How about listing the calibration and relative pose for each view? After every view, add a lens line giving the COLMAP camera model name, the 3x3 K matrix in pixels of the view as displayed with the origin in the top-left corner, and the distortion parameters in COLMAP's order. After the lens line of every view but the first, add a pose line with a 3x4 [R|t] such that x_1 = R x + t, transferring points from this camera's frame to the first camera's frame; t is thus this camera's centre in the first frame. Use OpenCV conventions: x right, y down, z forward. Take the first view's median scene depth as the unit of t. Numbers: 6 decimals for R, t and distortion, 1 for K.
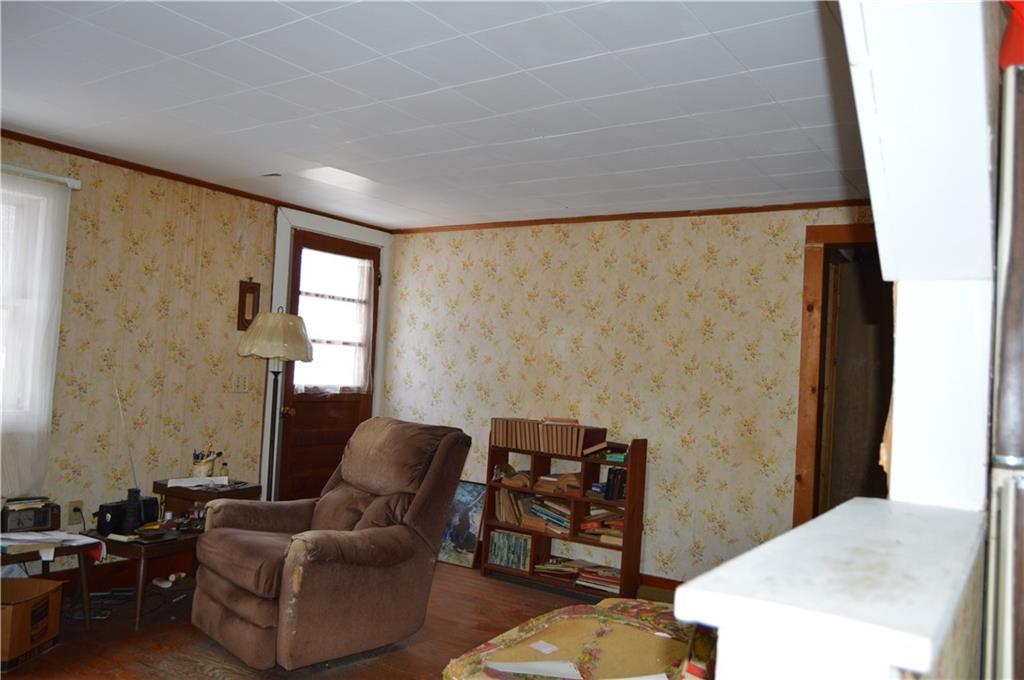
lens RADIAL K [[792.3, 0, 513.1], [0, 792.3, 343.3], [0, 0, 1]] dist [-0.015312, 0.004115]
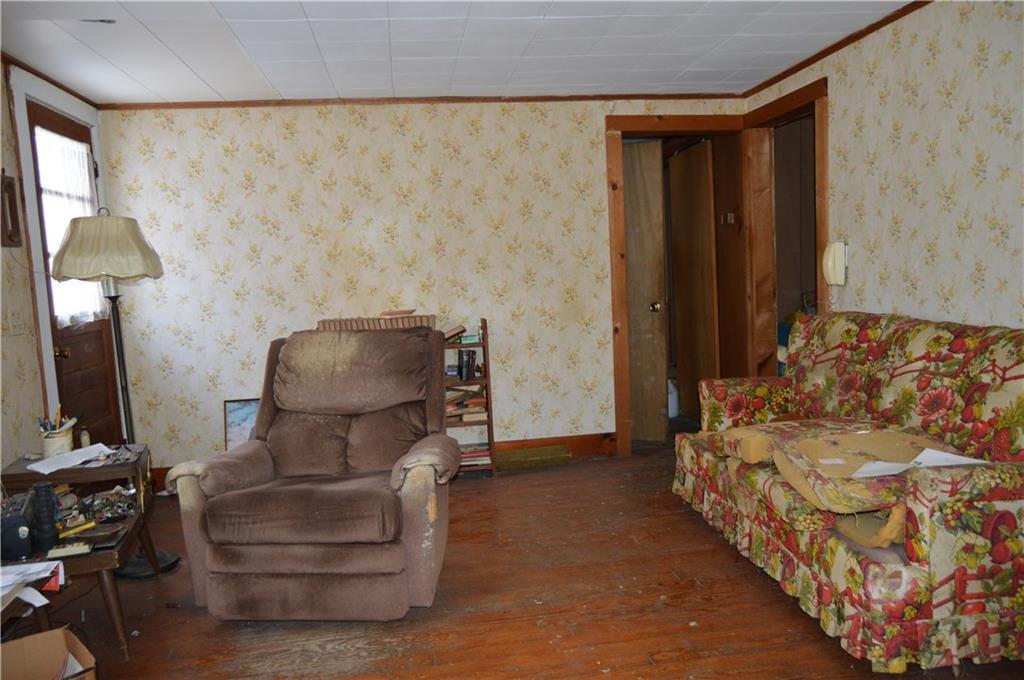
lens RADIAL K [[792.3, 0, 513.5], [0, 792.3, 339.9], [0, 0, 1]] dist [-0.015312, 0.004115]
pose [[0.743945, -0.155847, 0.649814, -0.482575], [0.066844, 0.984902, 0.159686, -0.016339], [-0.664889, -0.075361, 0.743130, 0.181991]]
